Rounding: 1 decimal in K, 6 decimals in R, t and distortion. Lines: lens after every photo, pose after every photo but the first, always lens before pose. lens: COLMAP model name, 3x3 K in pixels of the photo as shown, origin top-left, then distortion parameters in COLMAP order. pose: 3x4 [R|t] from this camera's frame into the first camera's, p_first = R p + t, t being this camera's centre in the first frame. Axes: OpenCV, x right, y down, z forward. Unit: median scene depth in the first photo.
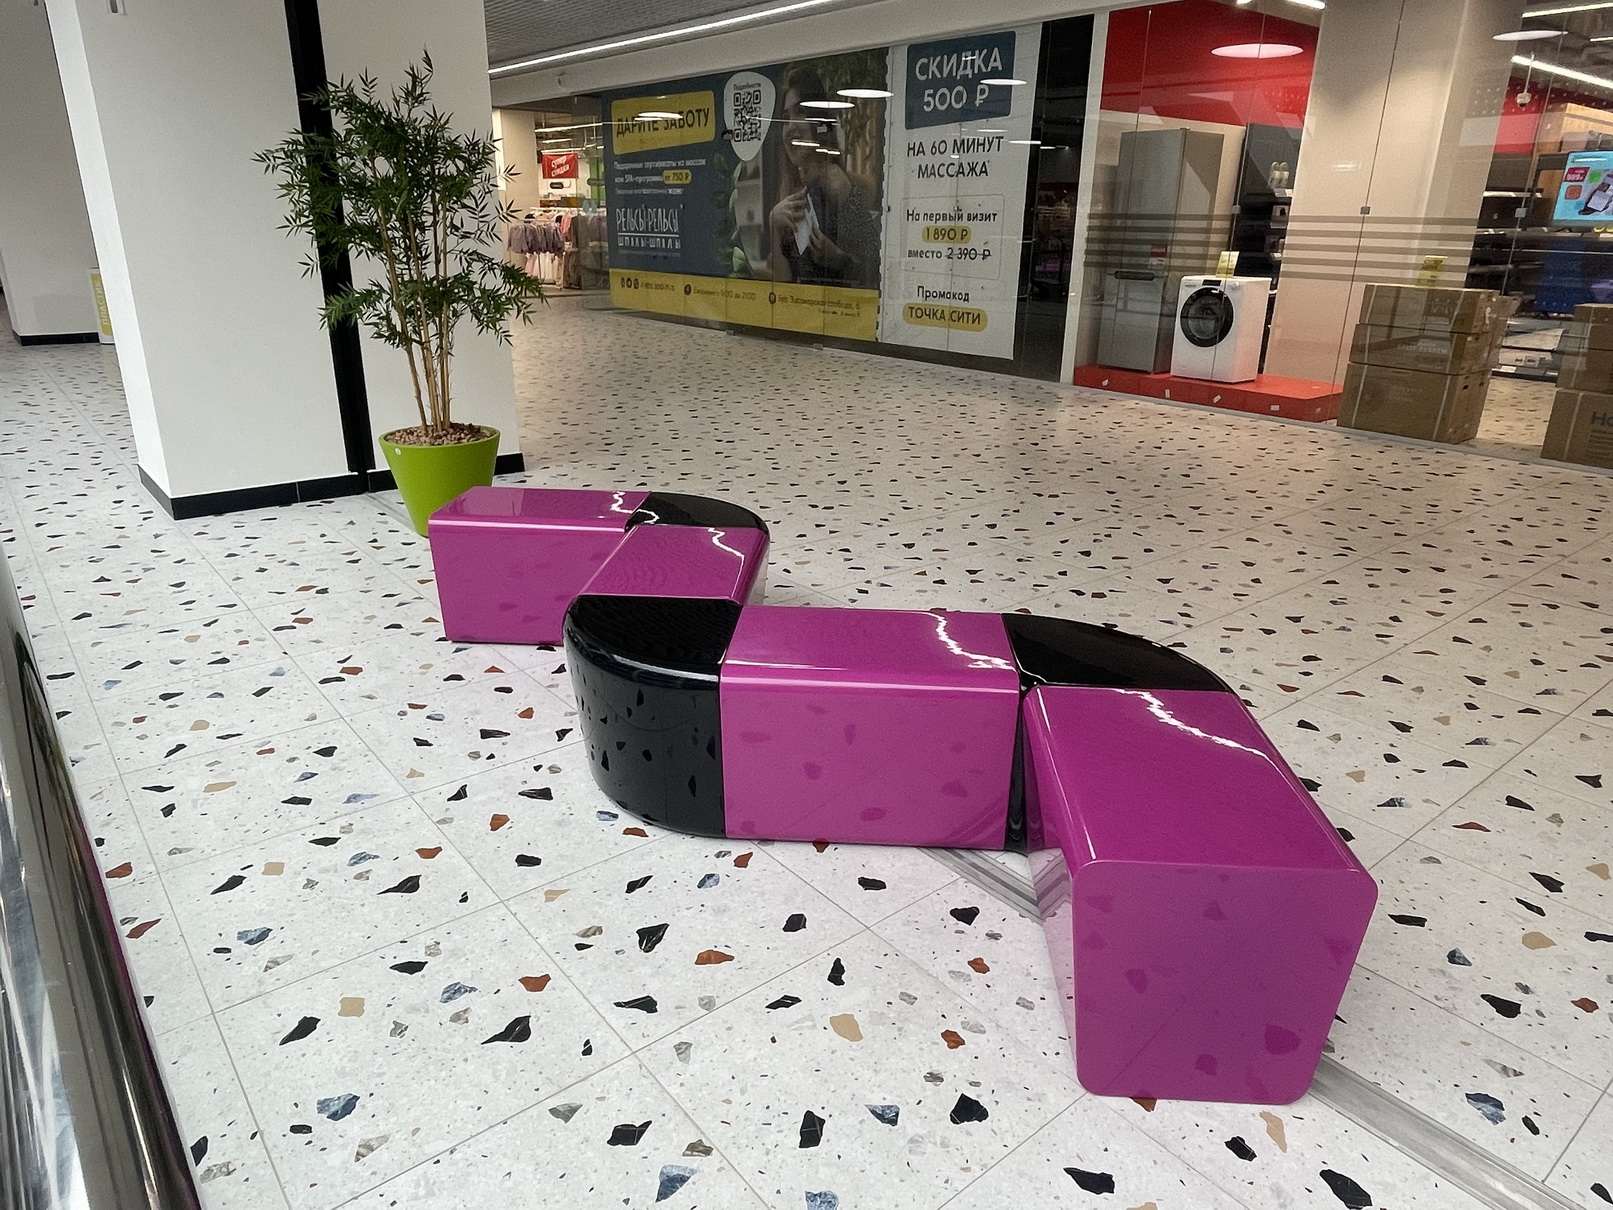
lens RADIAL K [[1047.8, 0, 806.5], [0, 1047.8, 605.0], [0, 0, 1]] dist [0.000385, 0.000591]
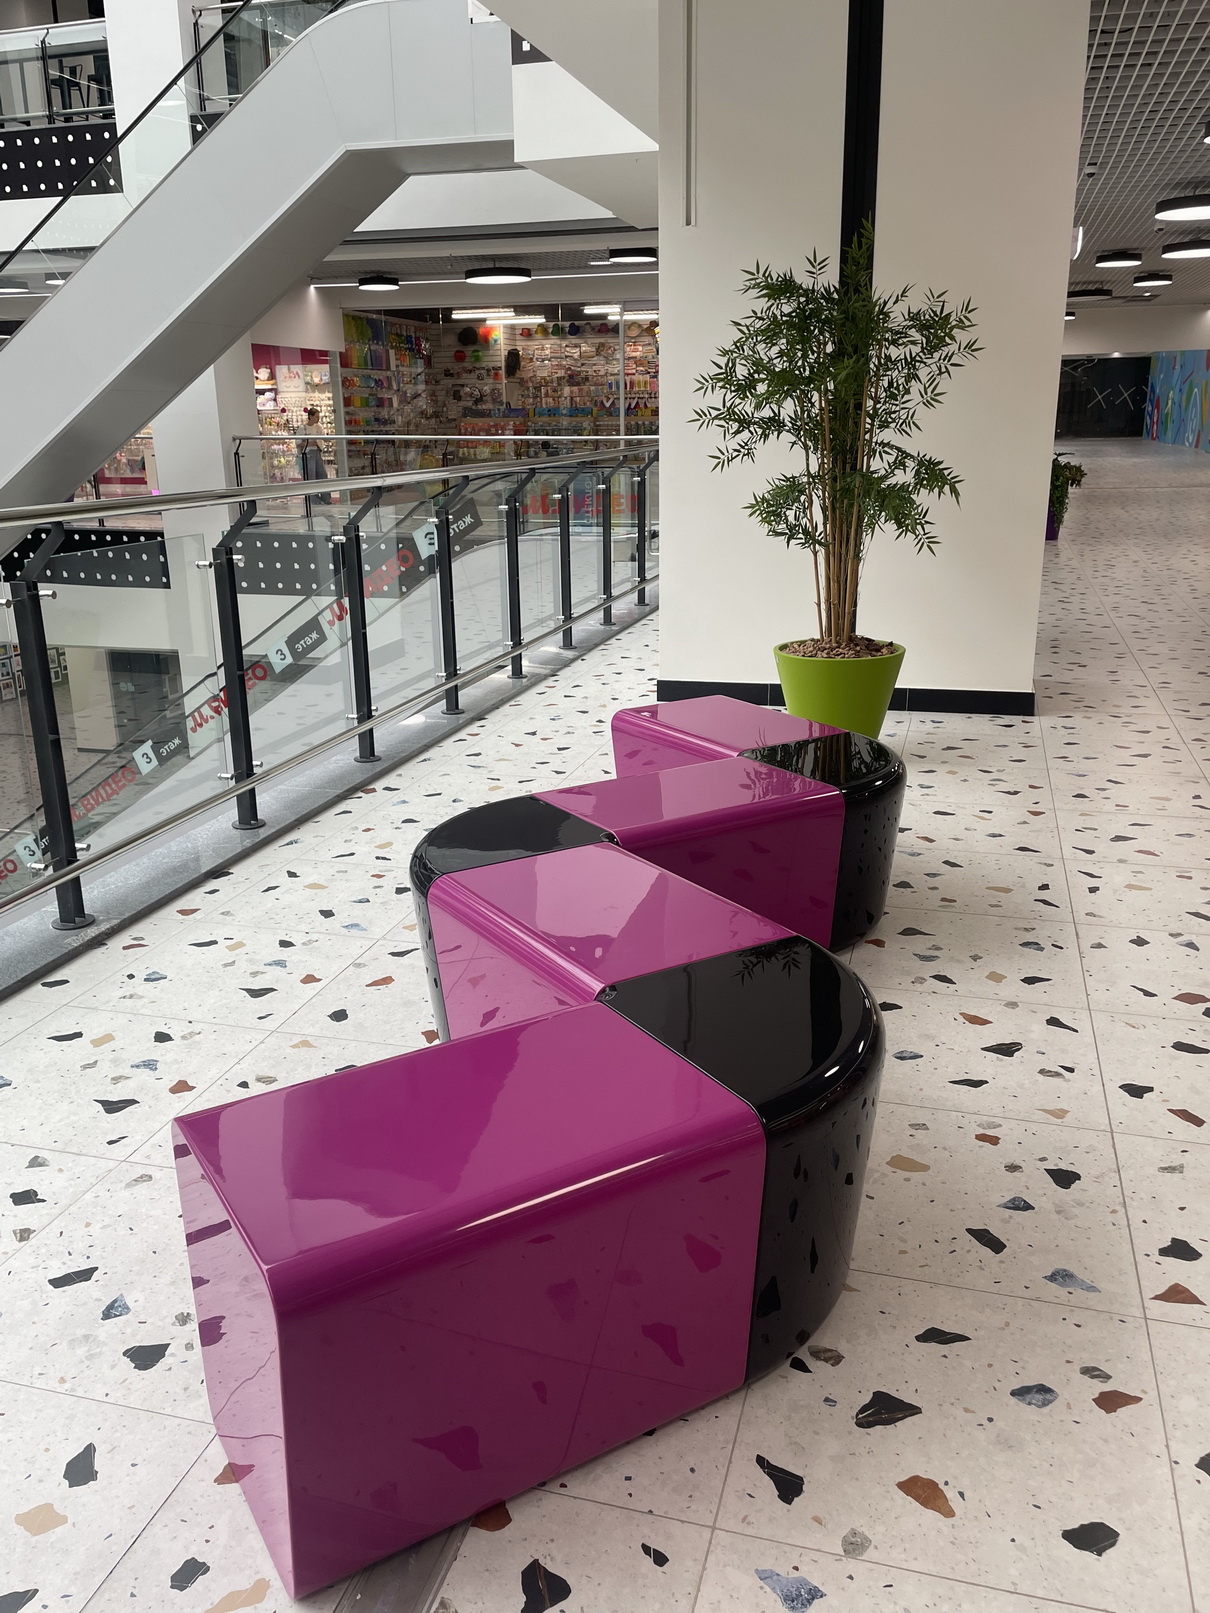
lens RADIAL K [[1286.9, 0, 605.0], [0, 1286.9, 806.5], [0, 0, 1]] dist [0.076158, -0.000680]
pose [[0.572644, 0.211730, -0.791991, 0.599502], [-0.260310, 0.963039, 0.069242, -0.078414], [0.777379, 0.166512, 0.606594, 0.277674]]
